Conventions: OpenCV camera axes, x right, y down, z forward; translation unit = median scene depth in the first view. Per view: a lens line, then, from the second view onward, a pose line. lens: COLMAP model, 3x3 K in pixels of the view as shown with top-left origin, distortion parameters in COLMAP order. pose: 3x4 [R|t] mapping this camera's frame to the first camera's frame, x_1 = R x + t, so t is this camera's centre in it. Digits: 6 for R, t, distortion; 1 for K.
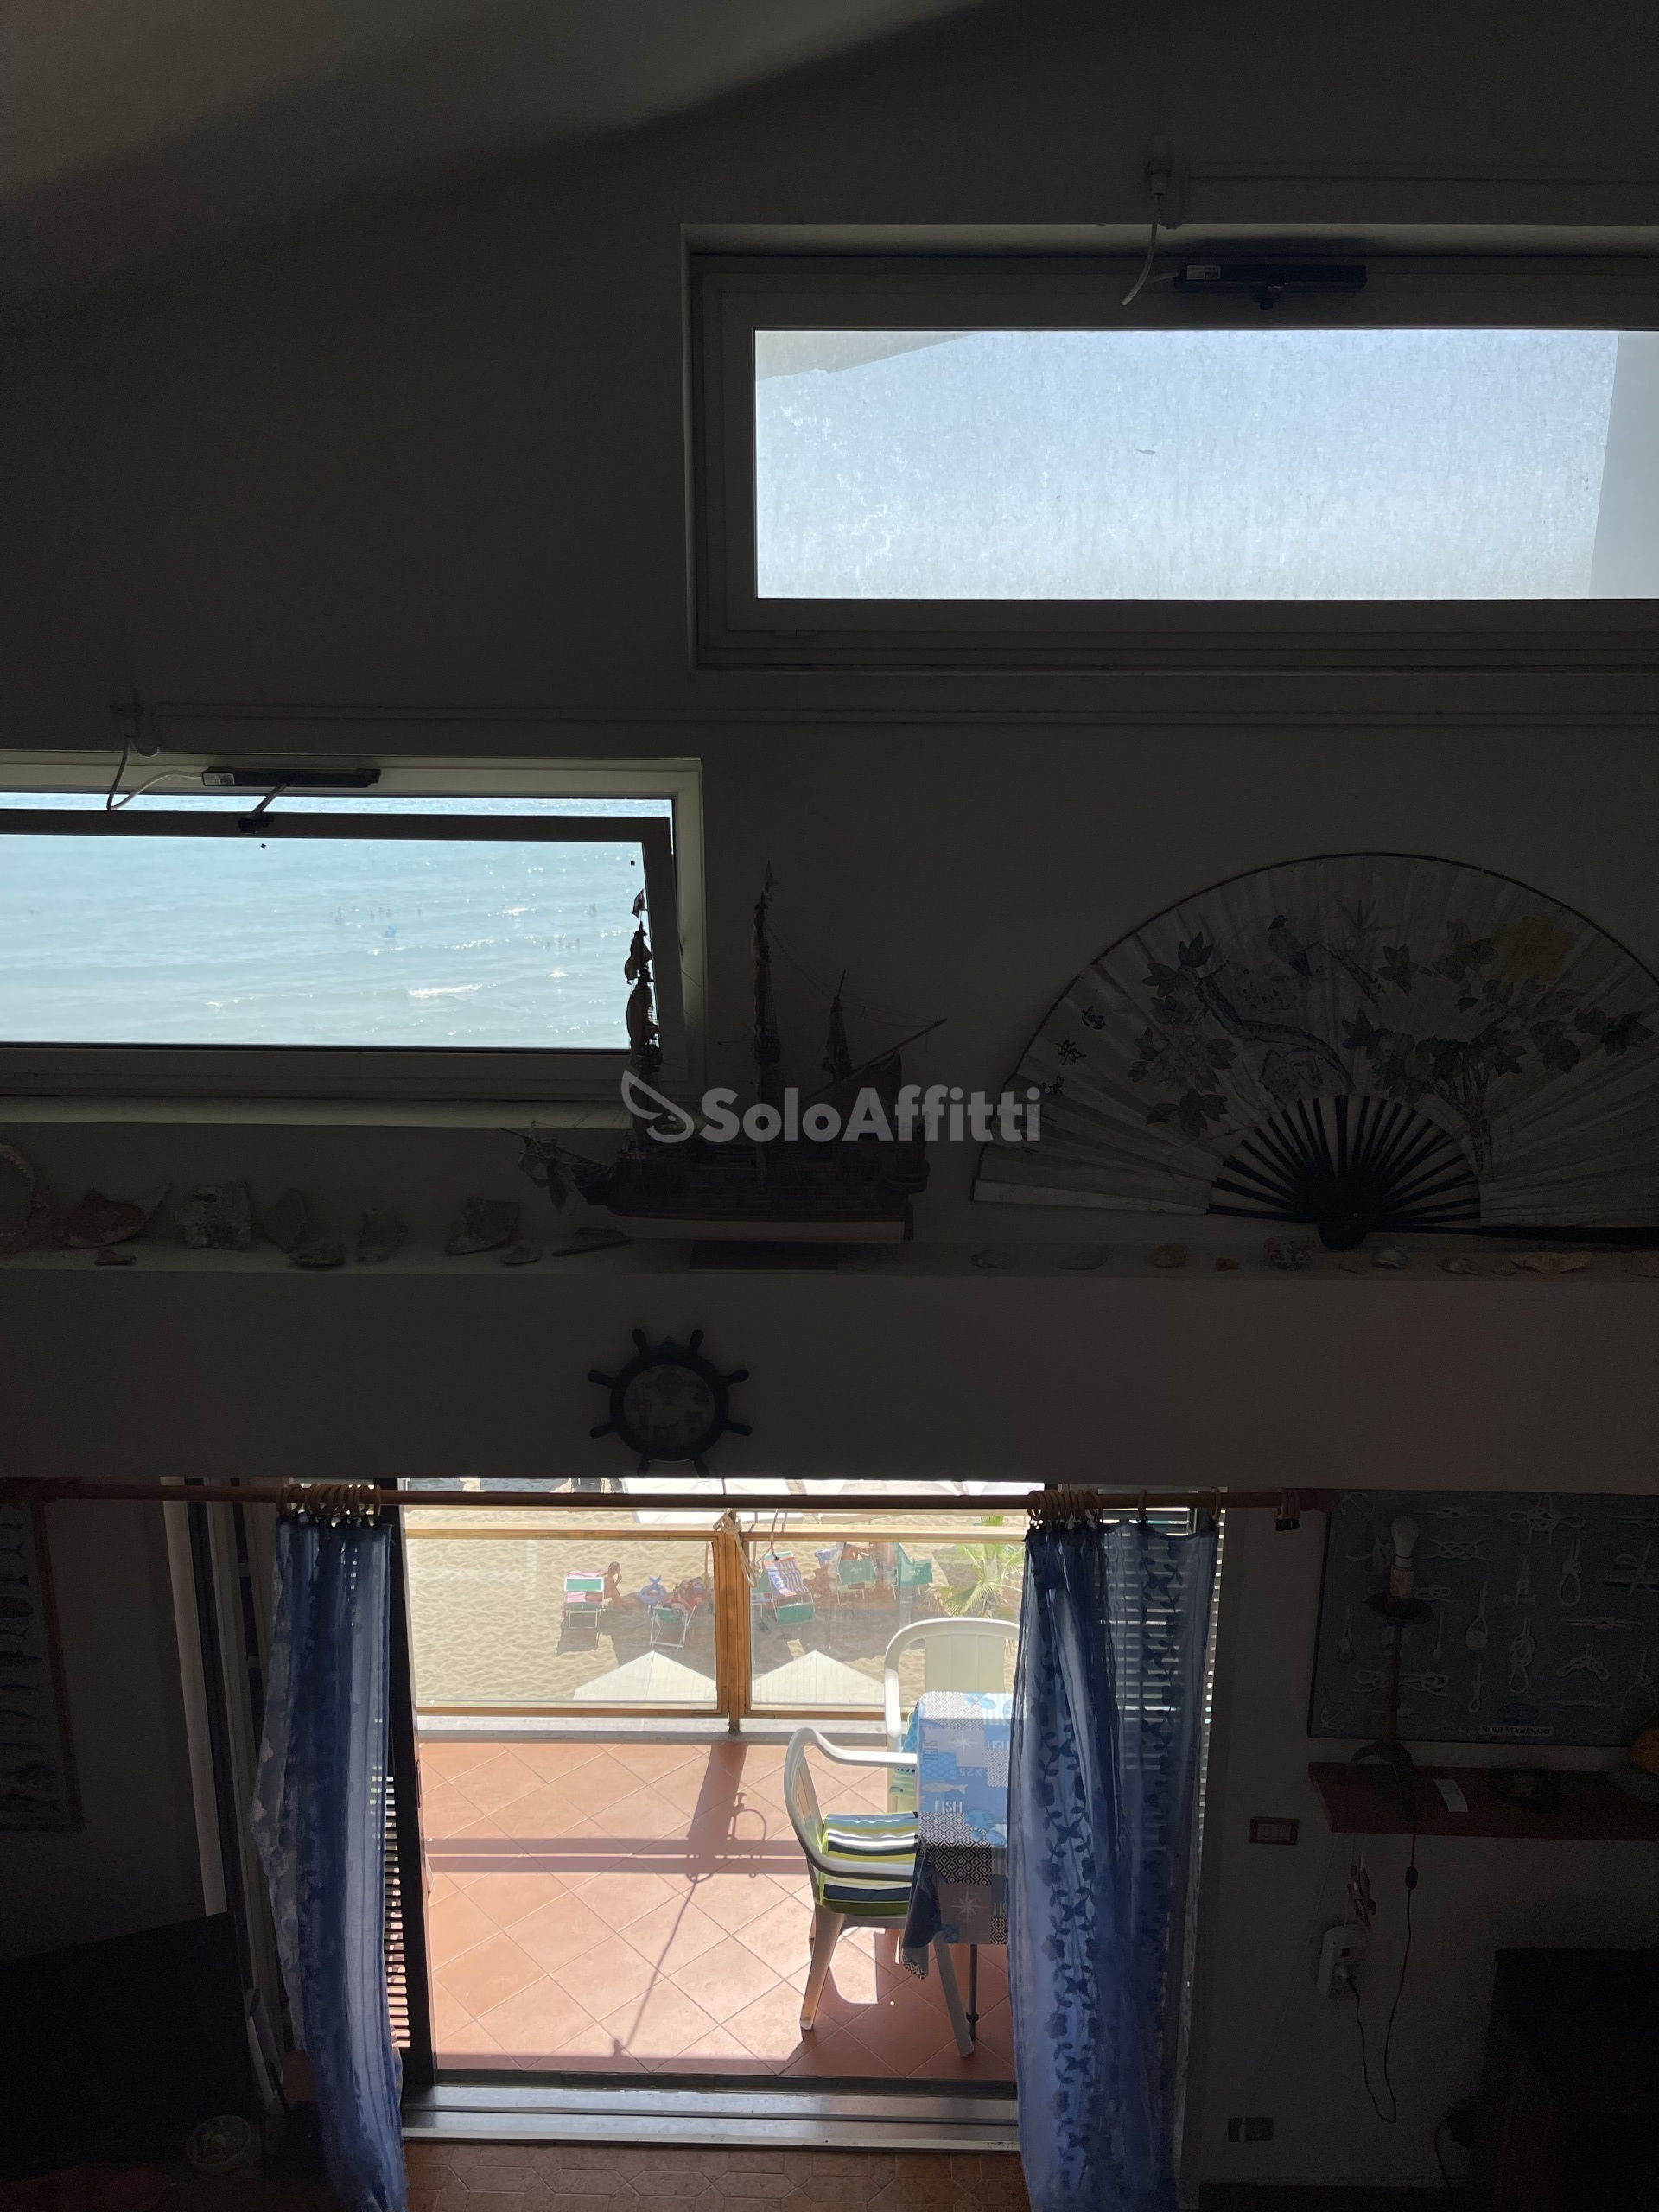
lens RADIAL K [[1642.5, 0, 834.8], [0, 1642.5, 1111.4], [0, 0, 1]] dist [0.037496, -0.008225]
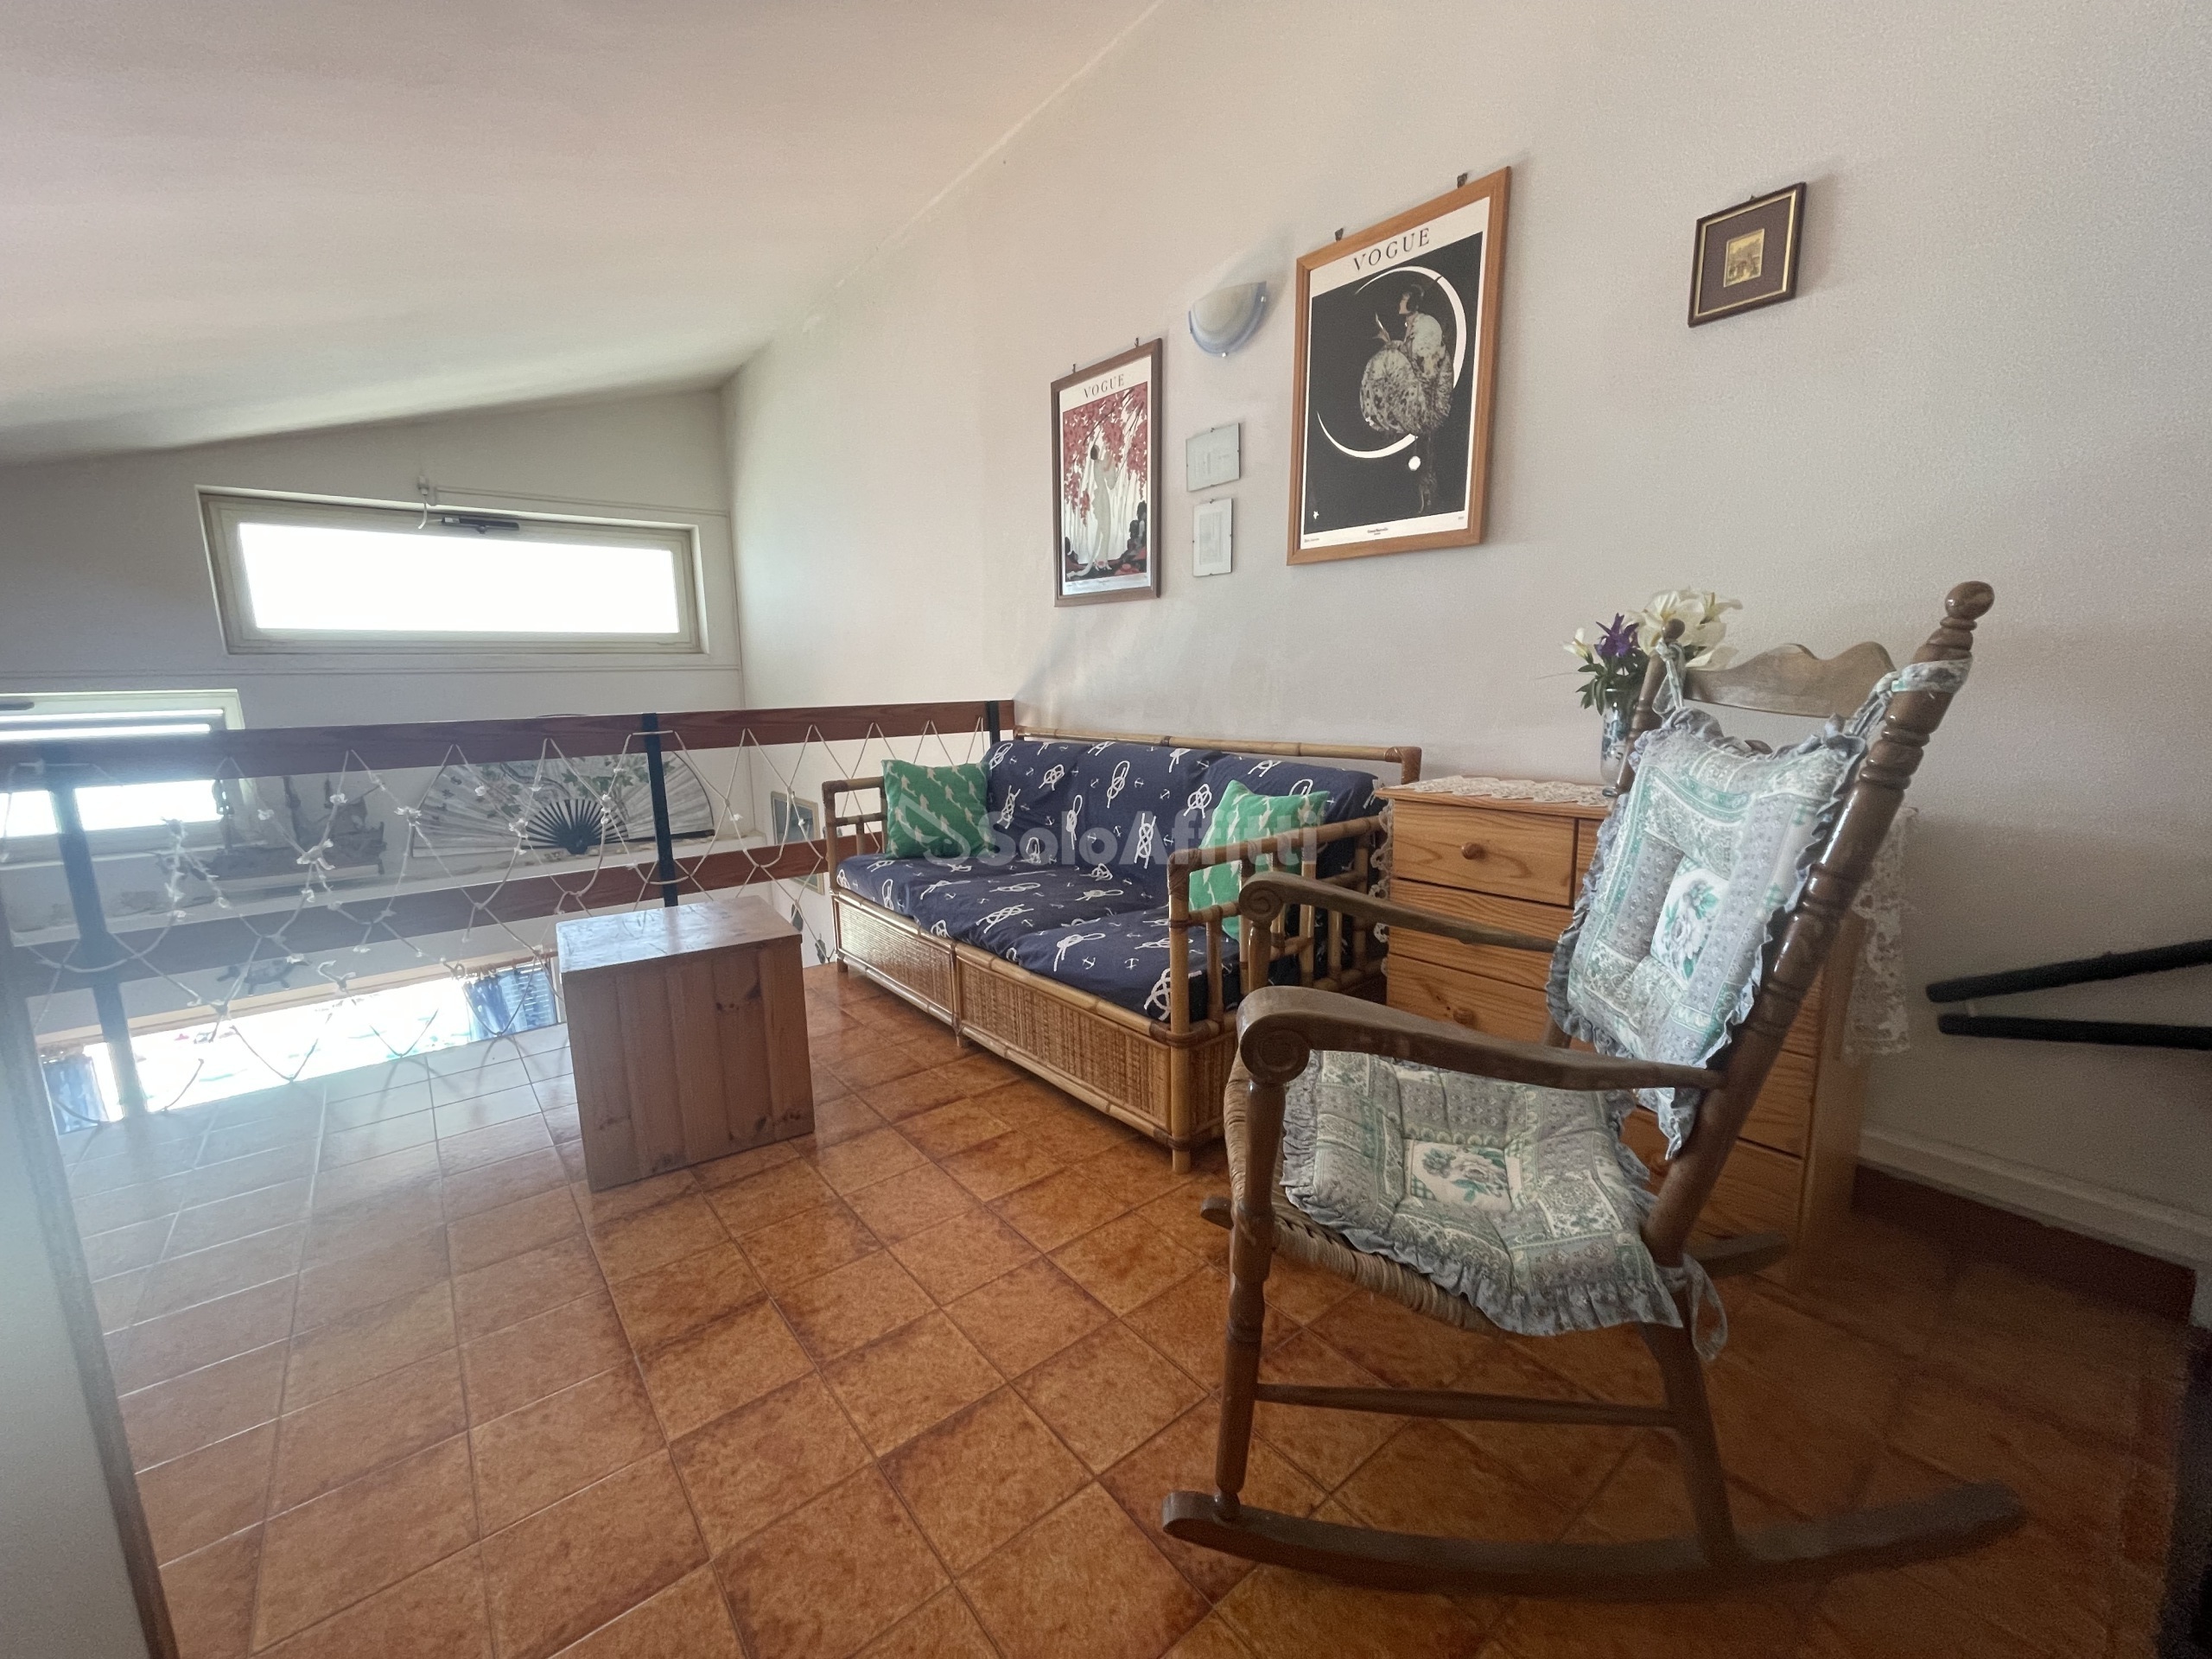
lens RADIAL K [[892.6, 0, 1111.0], [0, 892.6, 832.2], [0, 0, 1]] dist [-0.001421, 0.000528]
pose [[0.751554, -0.132184, 0.646292, 0.009543], [0.195478, 0.980342, -0.026809, 0.272818], [-0.630043, 0.146484, 0.762619, -0.768127]]
